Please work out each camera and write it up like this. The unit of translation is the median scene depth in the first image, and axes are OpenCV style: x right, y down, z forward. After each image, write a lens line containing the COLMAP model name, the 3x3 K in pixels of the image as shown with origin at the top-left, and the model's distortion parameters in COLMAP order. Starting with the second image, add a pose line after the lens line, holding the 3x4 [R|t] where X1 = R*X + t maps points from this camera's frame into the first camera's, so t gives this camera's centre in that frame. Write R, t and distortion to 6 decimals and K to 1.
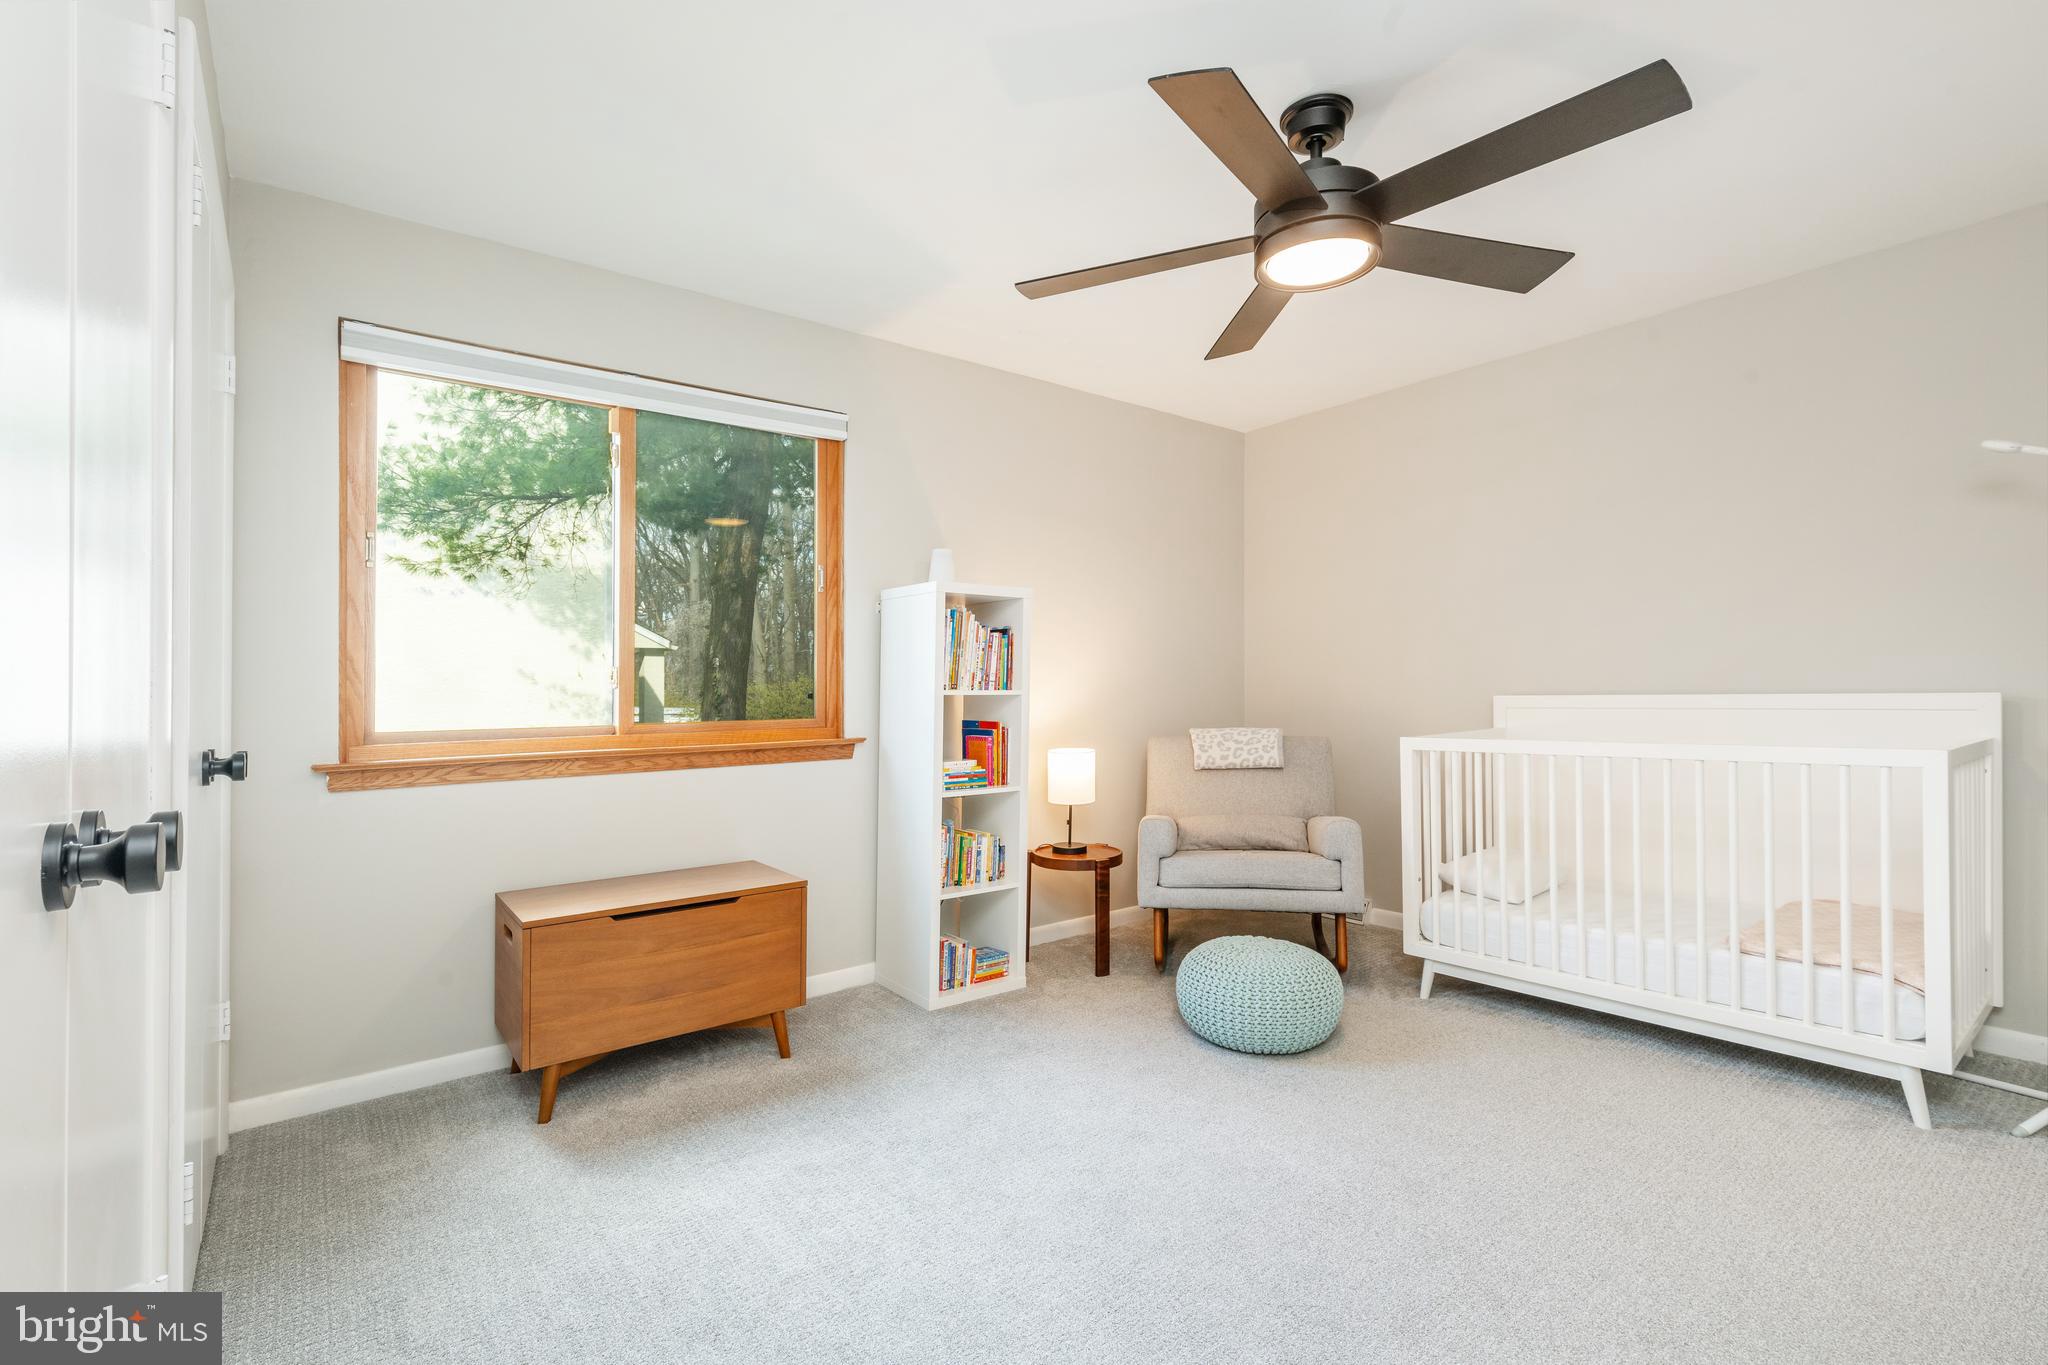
lens RADIAL K [[941.1, 0, 1031.2], [0, 941.1, 683.3], [0, 0, 1]] dist [0.016716, -0.002587]
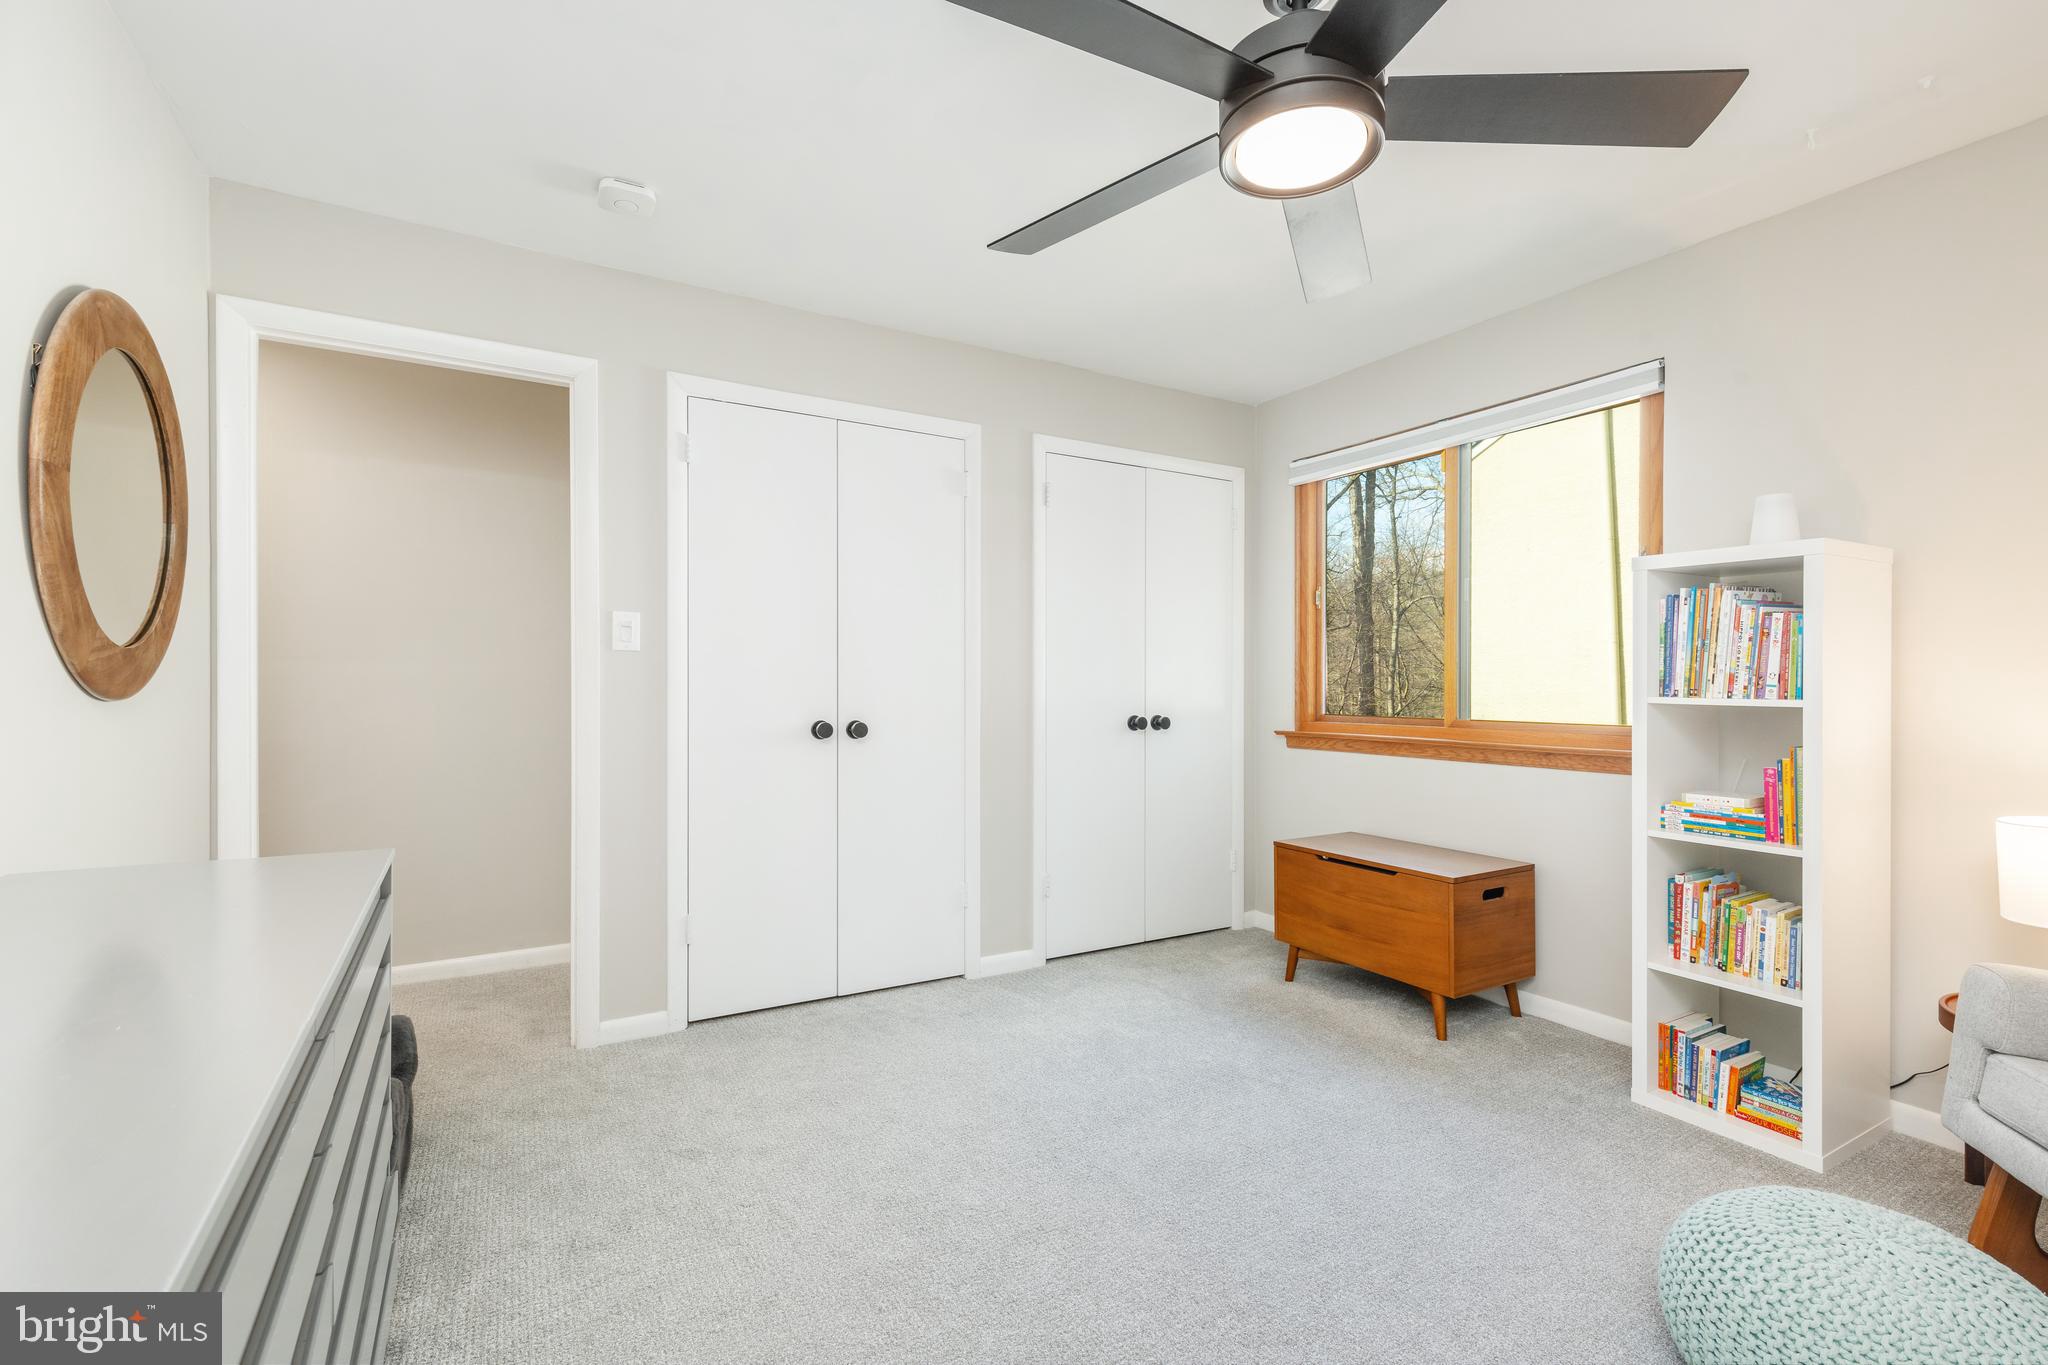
lens RADIAL K [[941.1, 0, 1018.5], [0, 941.1, 677.0], [0, 0, 1]] dist [0.016716, -0.002587]
pose [[-0.151289, 0.004191, -0.988481, 0.718329], [0.002907, 0.999989, 0.003795, -0.012558], [0.988485, -0.002299, -0.151299, 0.580931]]
